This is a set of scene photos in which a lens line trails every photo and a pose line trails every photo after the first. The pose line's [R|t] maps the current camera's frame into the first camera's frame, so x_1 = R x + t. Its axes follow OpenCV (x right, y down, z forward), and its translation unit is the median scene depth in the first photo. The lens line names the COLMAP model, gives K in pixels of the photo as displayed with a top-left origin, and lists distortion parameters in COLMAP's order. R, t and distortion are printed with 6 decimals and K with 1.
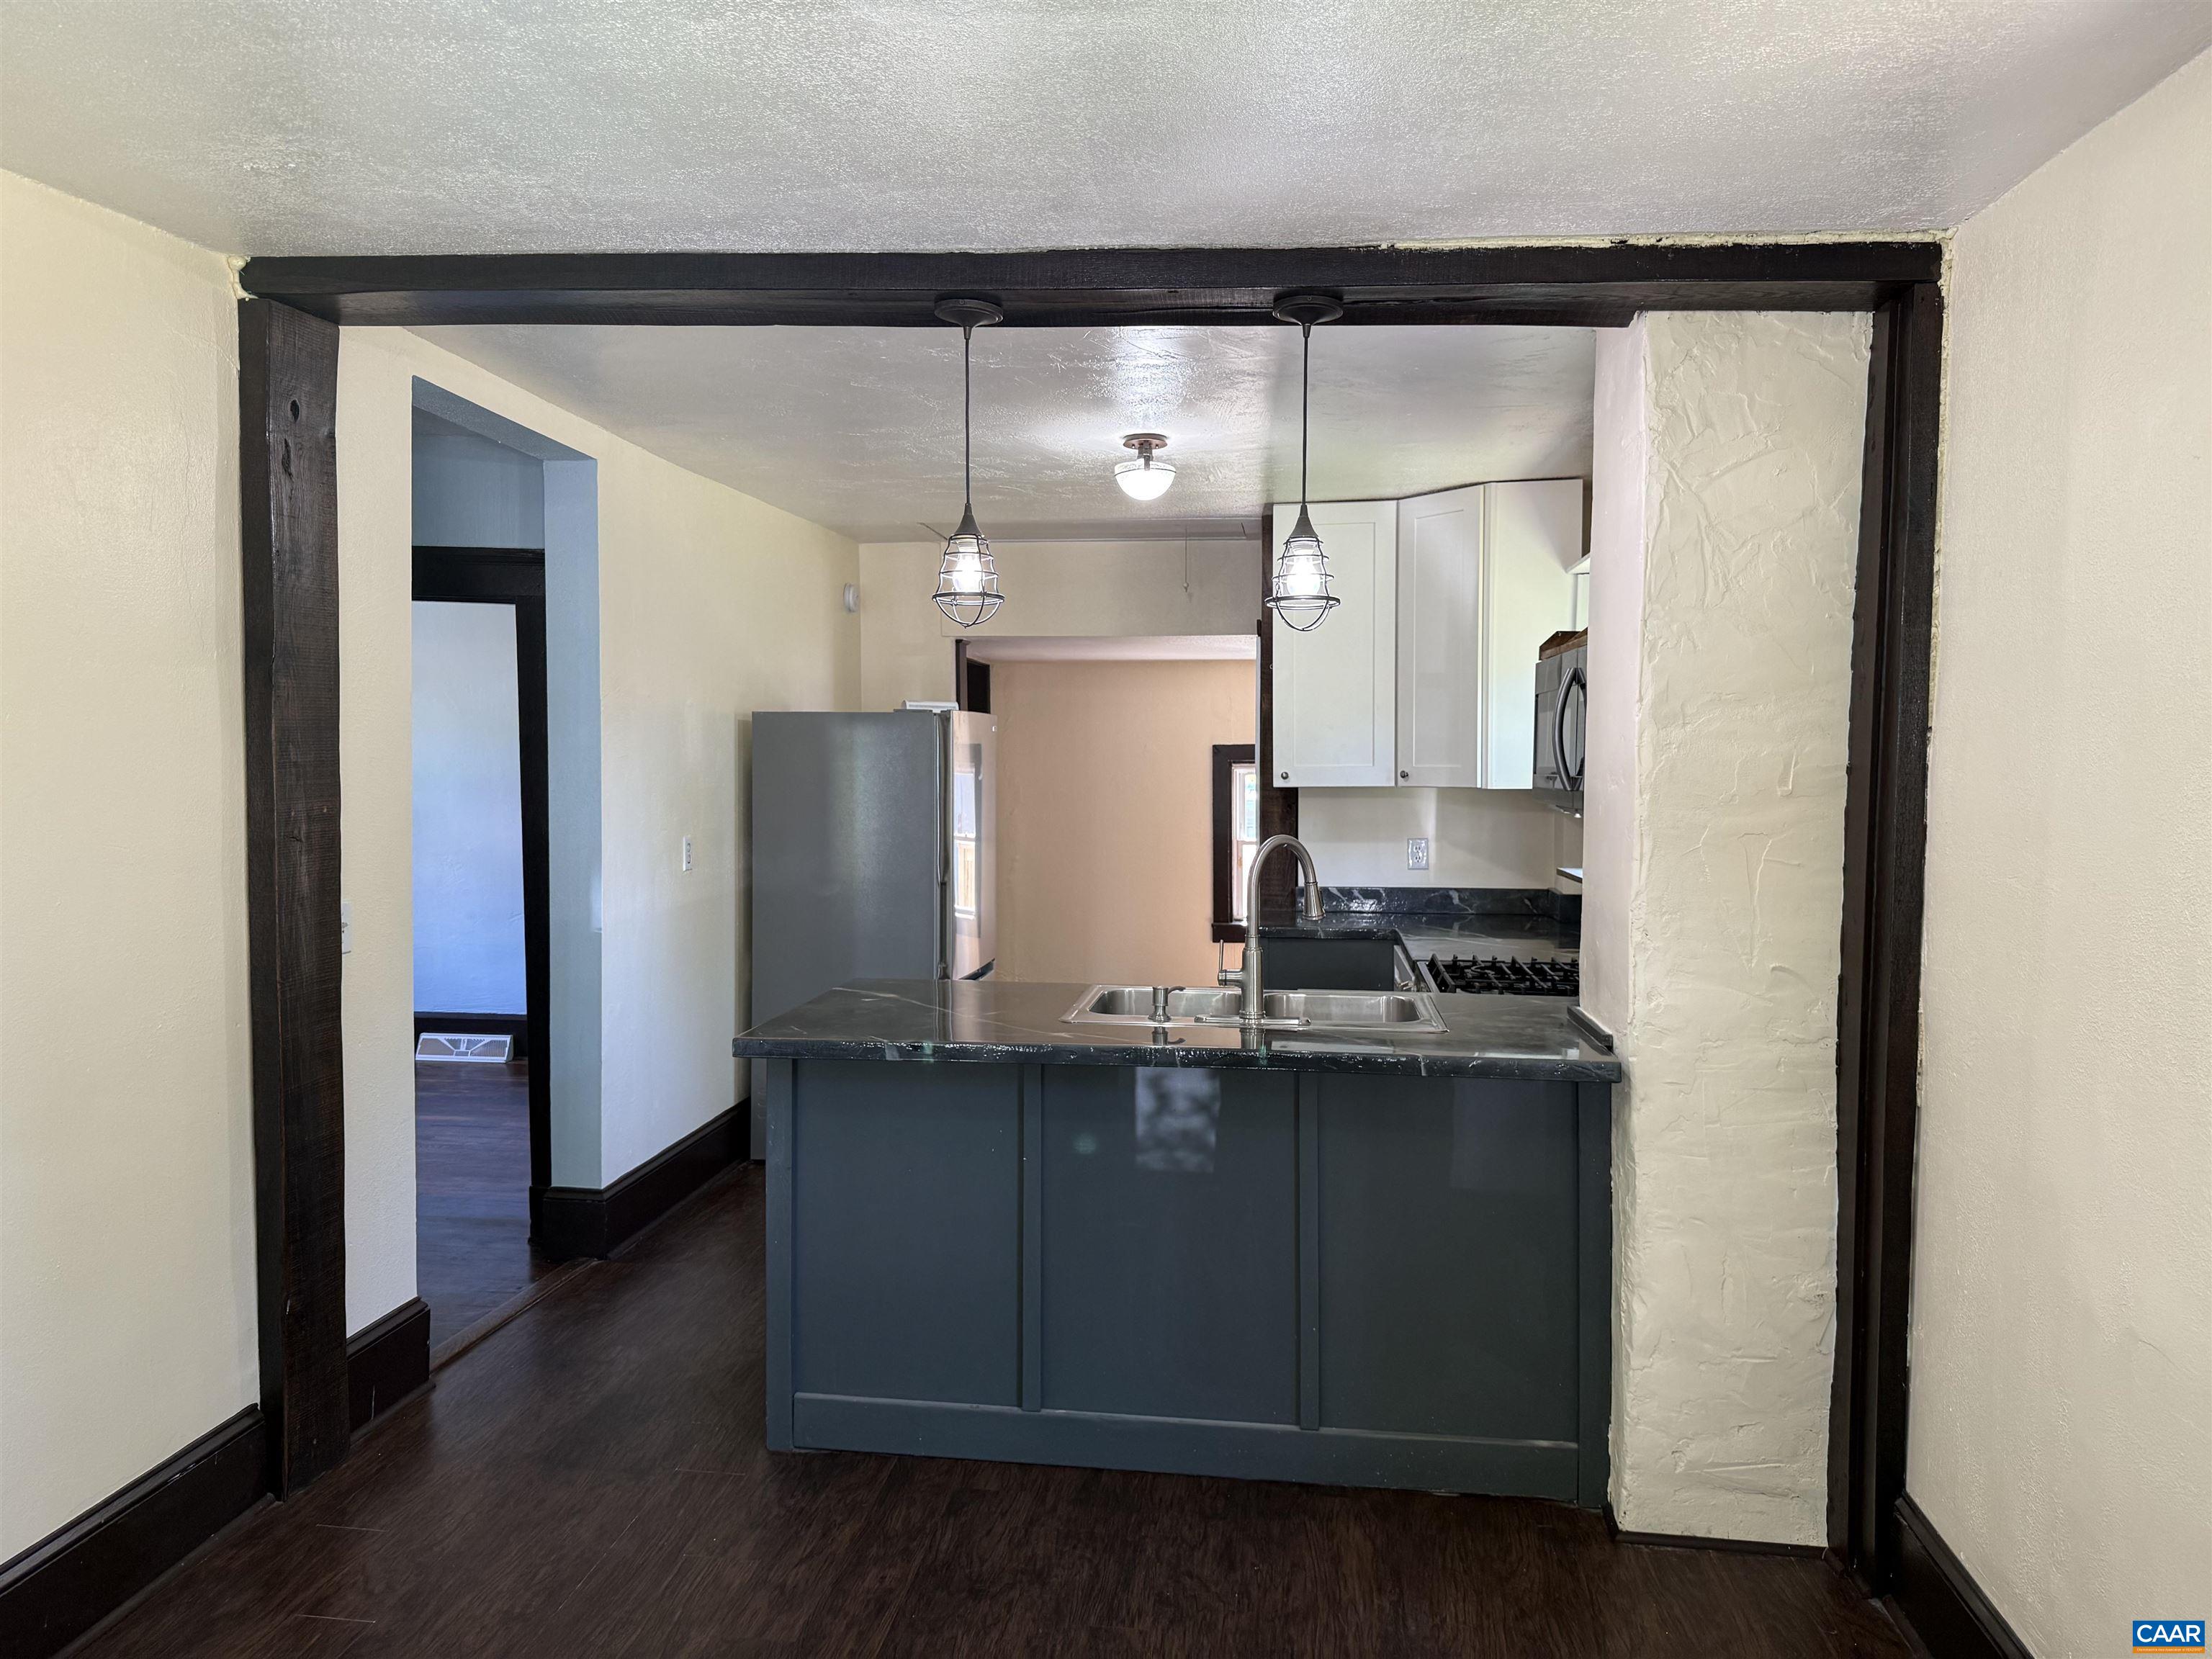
lens RADIAL K [[1570.4, 0, 1109.0], [0, 1570.4, 823.1], [0, 0, 1]] dist [0.004885, -0.001495]
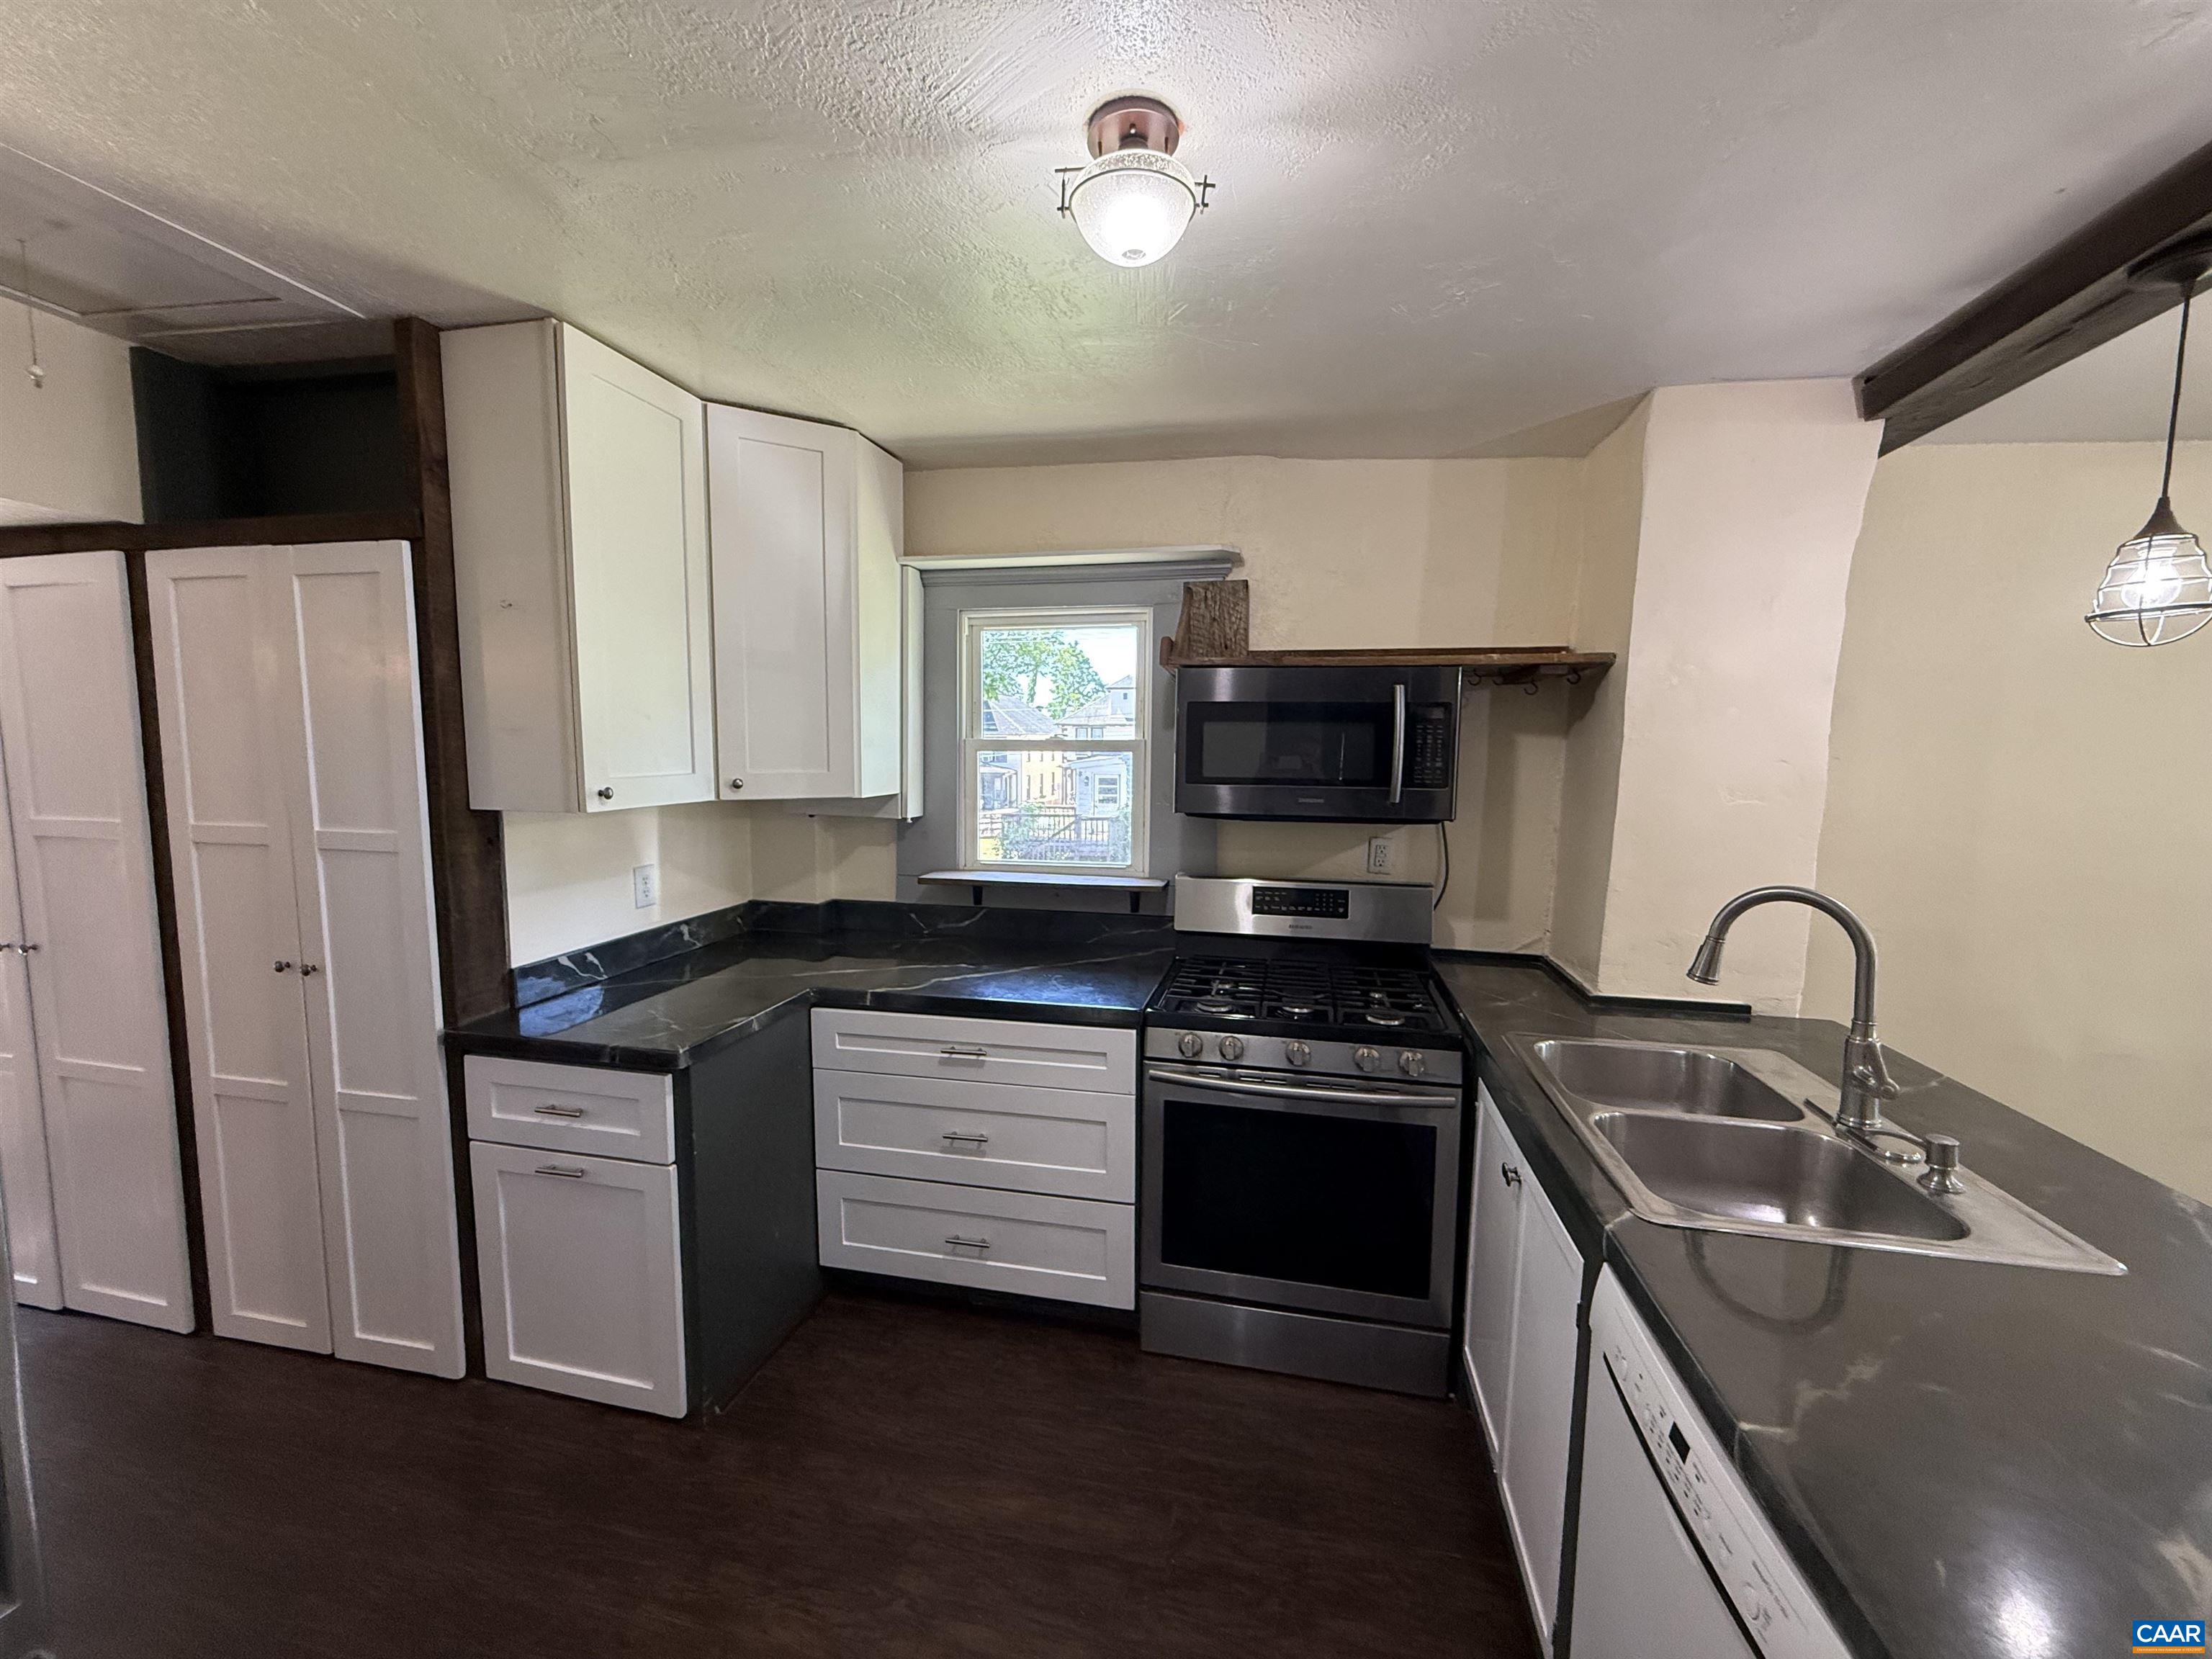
lens RADIAL K [[888.8, 0, 1102.8], [0, 888.8, 839.6], [0, 0, 1]] dist [0.003132, -0.000536]
pose [[0.069351, -0.102636, 0.992299, -0.215157], [0.030117, 0.994455, 0.100754, -0.039920], [-0.997138, 0.022898, 0.072057, 0.751537]]
